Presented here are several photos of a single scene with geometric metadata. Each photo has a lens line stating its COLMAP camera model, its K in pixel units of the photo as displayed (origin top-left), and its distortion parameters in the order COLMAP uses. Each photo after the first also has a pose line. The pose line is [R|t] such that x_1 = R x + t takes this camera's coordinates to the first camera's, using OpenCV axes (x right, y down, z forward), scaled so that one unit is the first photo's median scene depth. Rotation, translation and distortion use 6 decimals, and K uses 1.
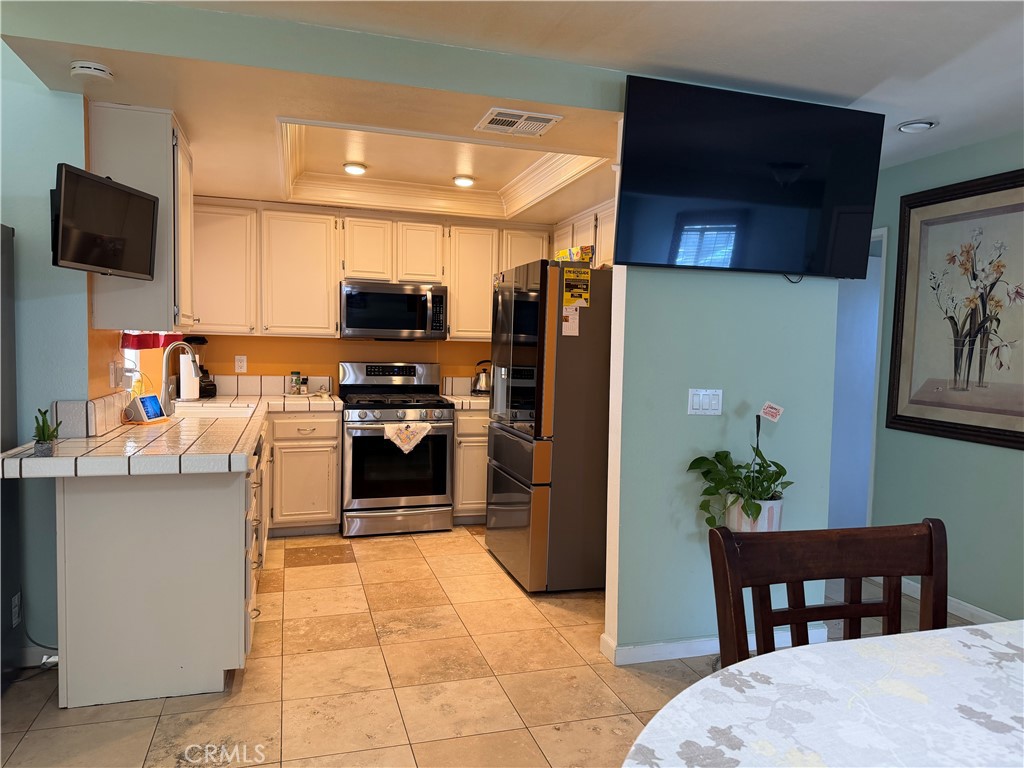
lens RADIAL K [[725.8, 0, 512.5], [0, 725.8, 385.0], [0, 0, 1]] dist [0.031477, -0.025405]
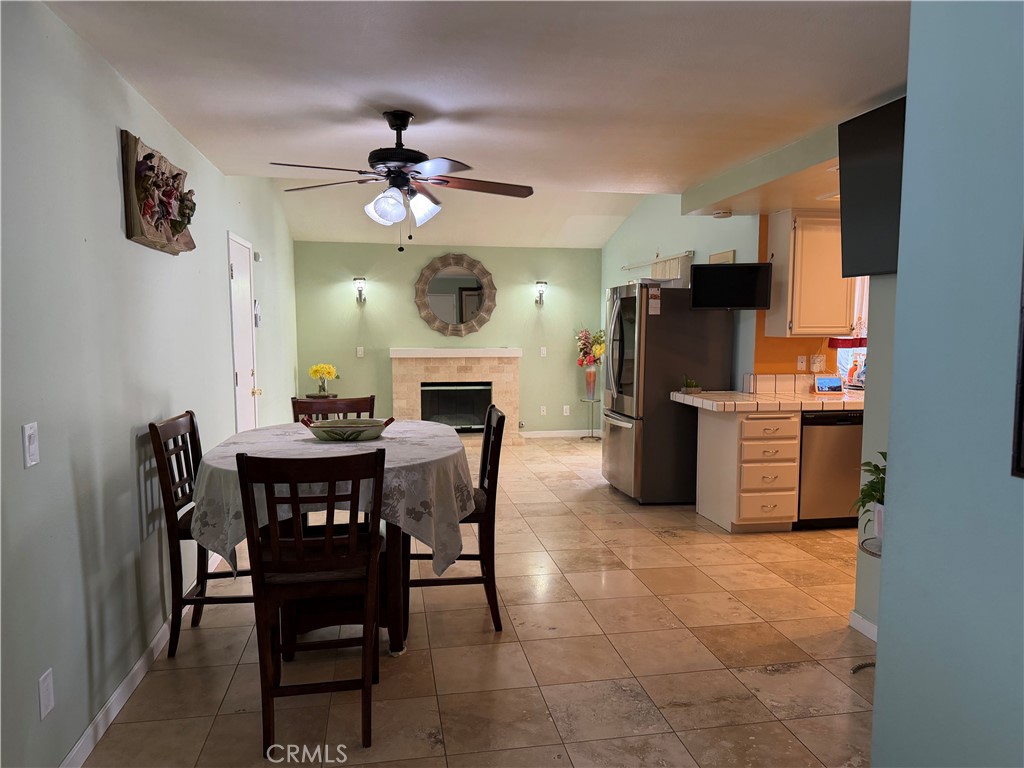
lens RADIAL K [[725.8, 0, 512.3], [0, 725.8, 387.6], [0, 0, 1]] dist [0.031477, -0.025405]
pose [[-0.113761, 0.067449, -0.991216, 1.403683], [-0.064111, 0.995115, 0.075073, -0.044593], [0.991437, 0.072088, -0.108881, 0.604371]]
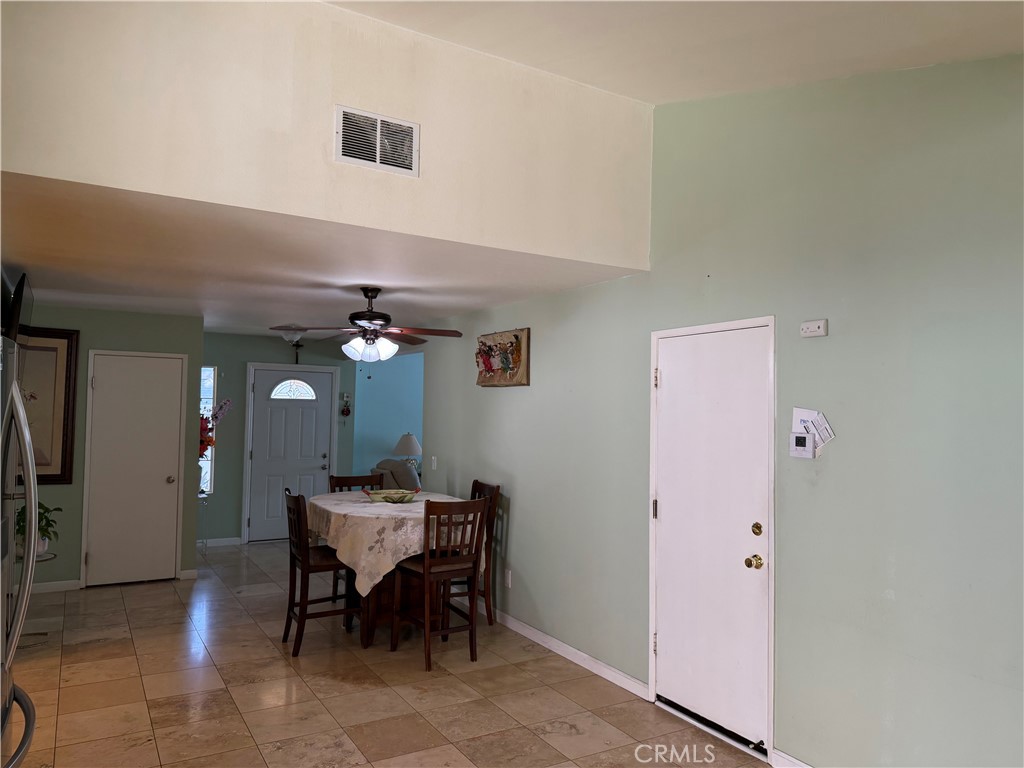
lens RADIAL K [[725.8, 0, 513.3], [0, 725.8, 384.0], [0, 0, 1]] dist [0.031477, -0.025405]
pose [[-0.240605, 0.012018, 0.970549, -1.643677], [0.033485, 0.999431, -0.004075, -0.140731], [-0.970045, 0.031519, -0.240870, 0.347639]]
